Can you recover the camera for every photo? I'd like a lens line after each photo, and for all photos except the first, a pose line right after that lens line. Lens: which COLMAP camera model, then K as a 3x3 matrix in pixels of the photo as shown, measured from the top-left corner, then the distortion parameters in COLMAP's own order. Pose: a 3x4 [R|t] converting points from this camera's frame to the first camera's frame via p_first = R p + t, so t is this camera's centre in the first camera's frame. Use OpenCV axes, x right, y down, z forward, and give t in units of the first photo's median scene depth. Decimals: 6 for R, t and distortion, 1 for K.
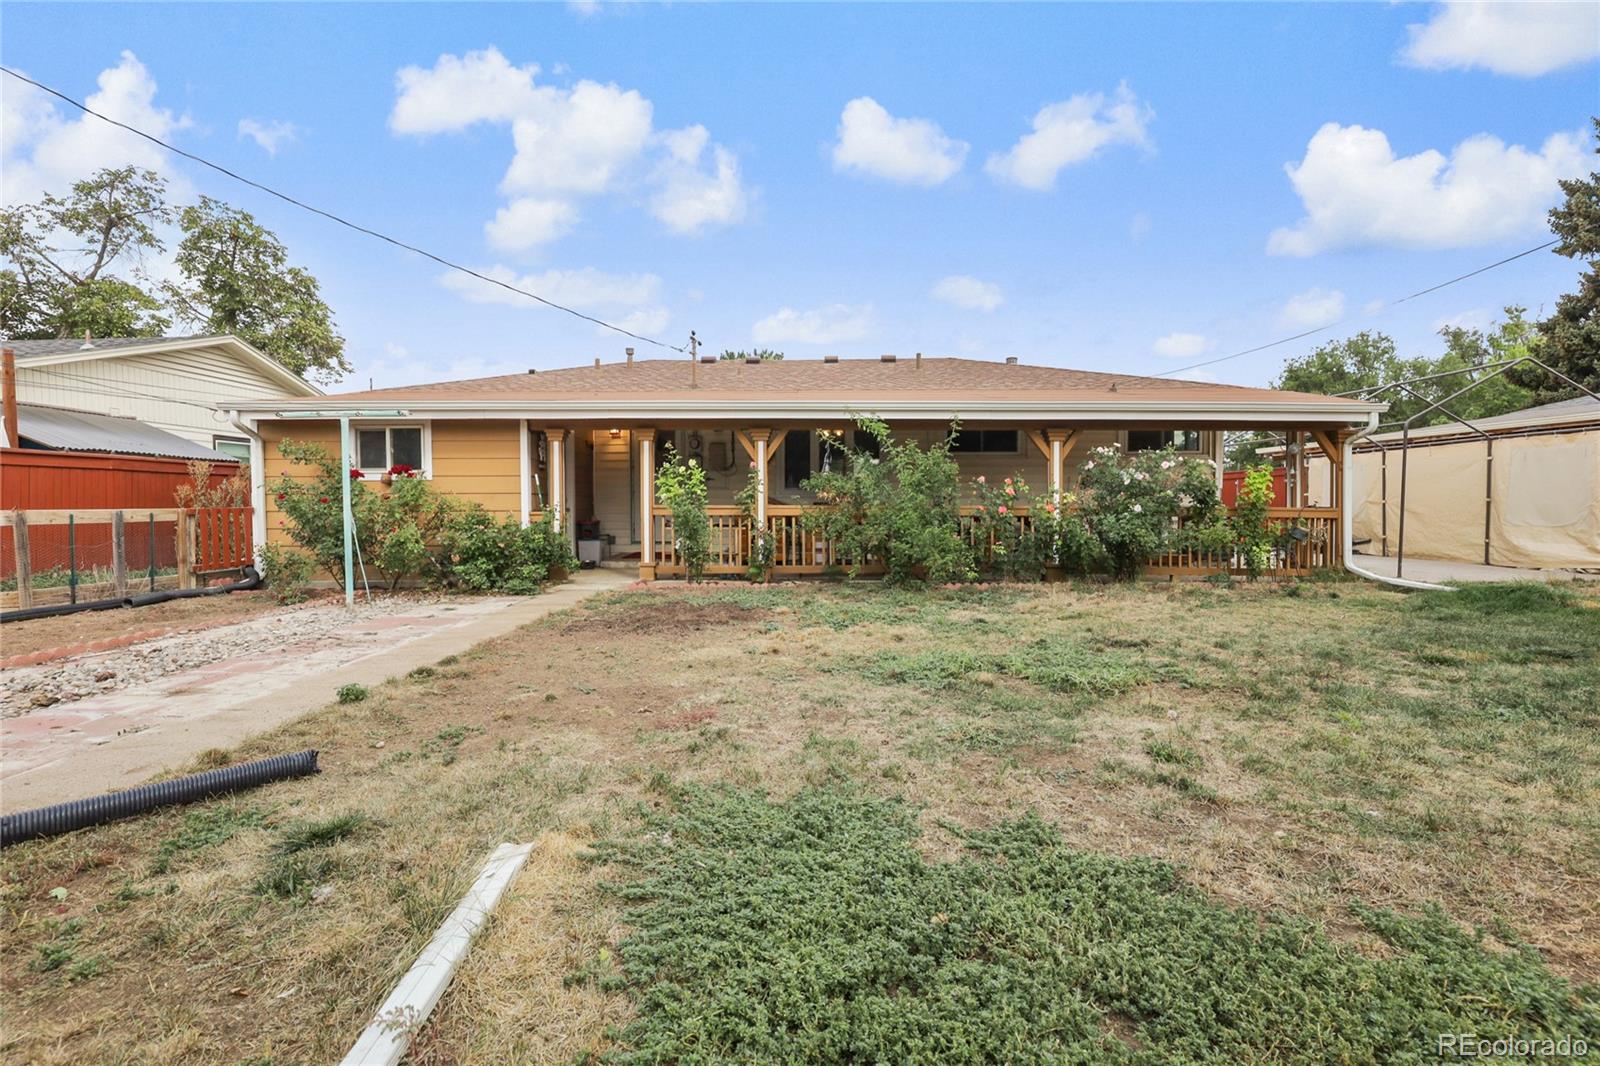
lens RADIAL K [[724.8, 0, 801.0], [0, 724.8, 528.8], [0, 0, 1]] dist [0.000093, -0.000769]
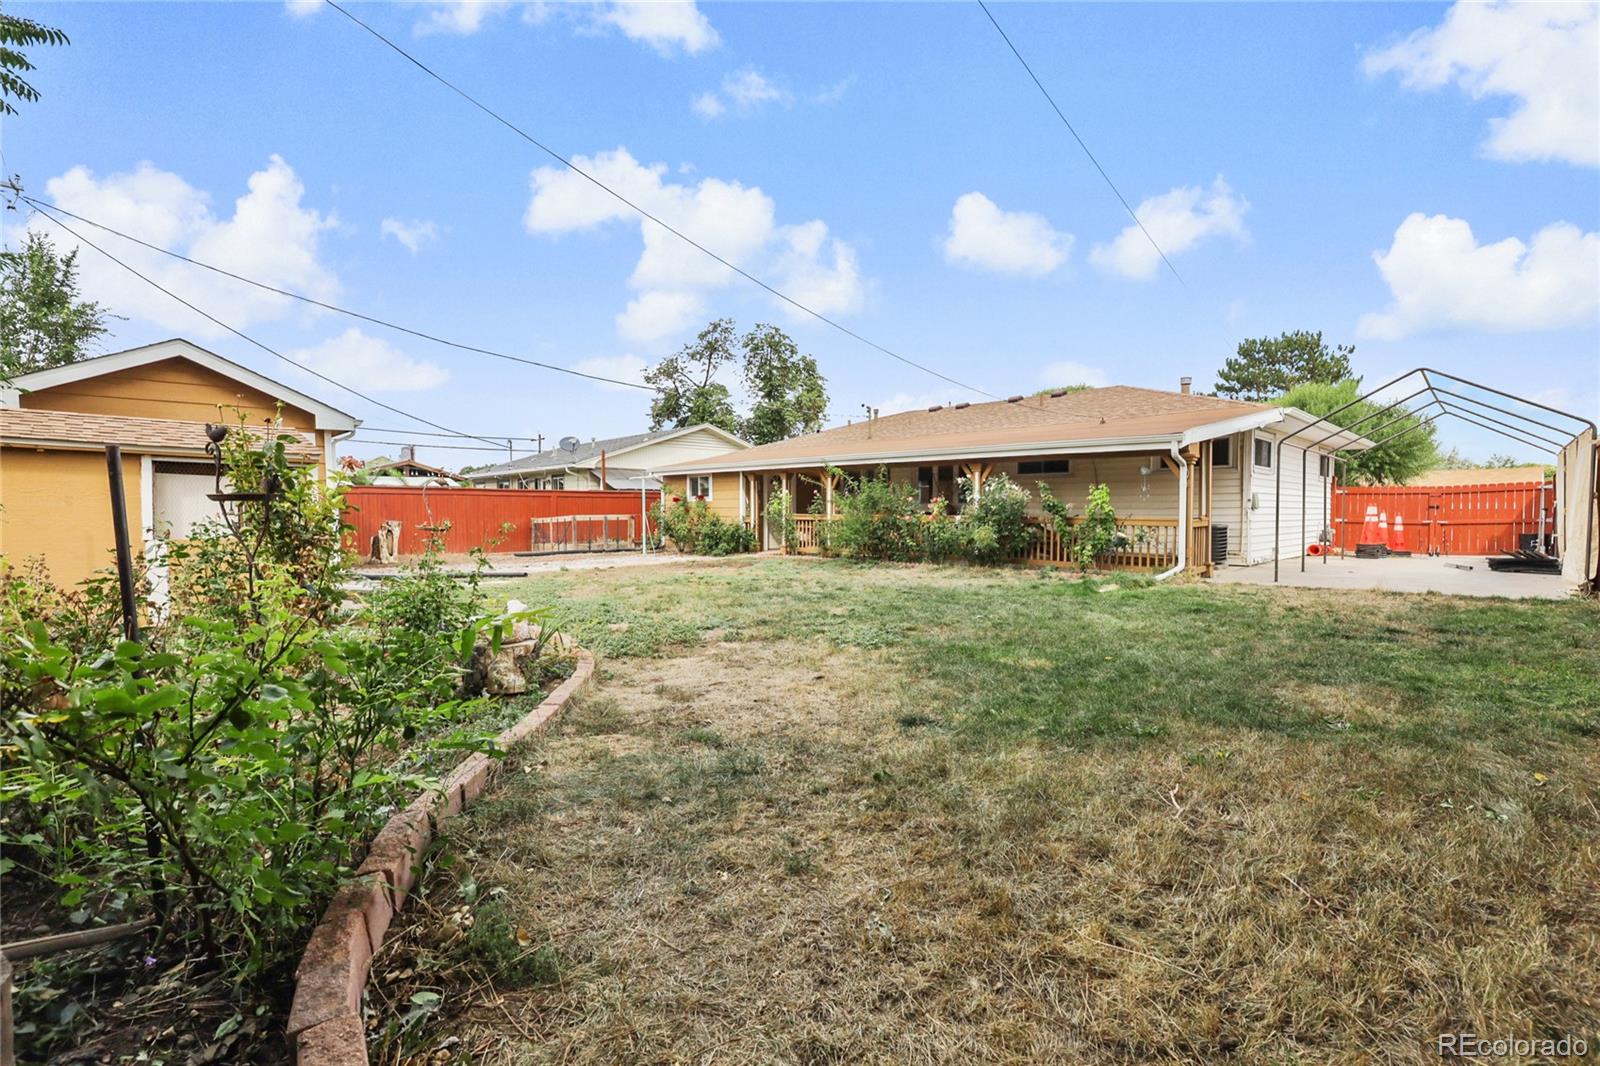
lens RADIAL K [[724.8, 0, 801.4], [0, 724.8, 525.2], [0, 0, 1]] dist [0.000093, -0.000769]
pose [[0.720640, 0.015086, -0.693145, 0.770714], [-0.021111, 0.999777, -0.000189, -0.003277], [0.692988, 0.014769, 0.720798, -0.217249]]
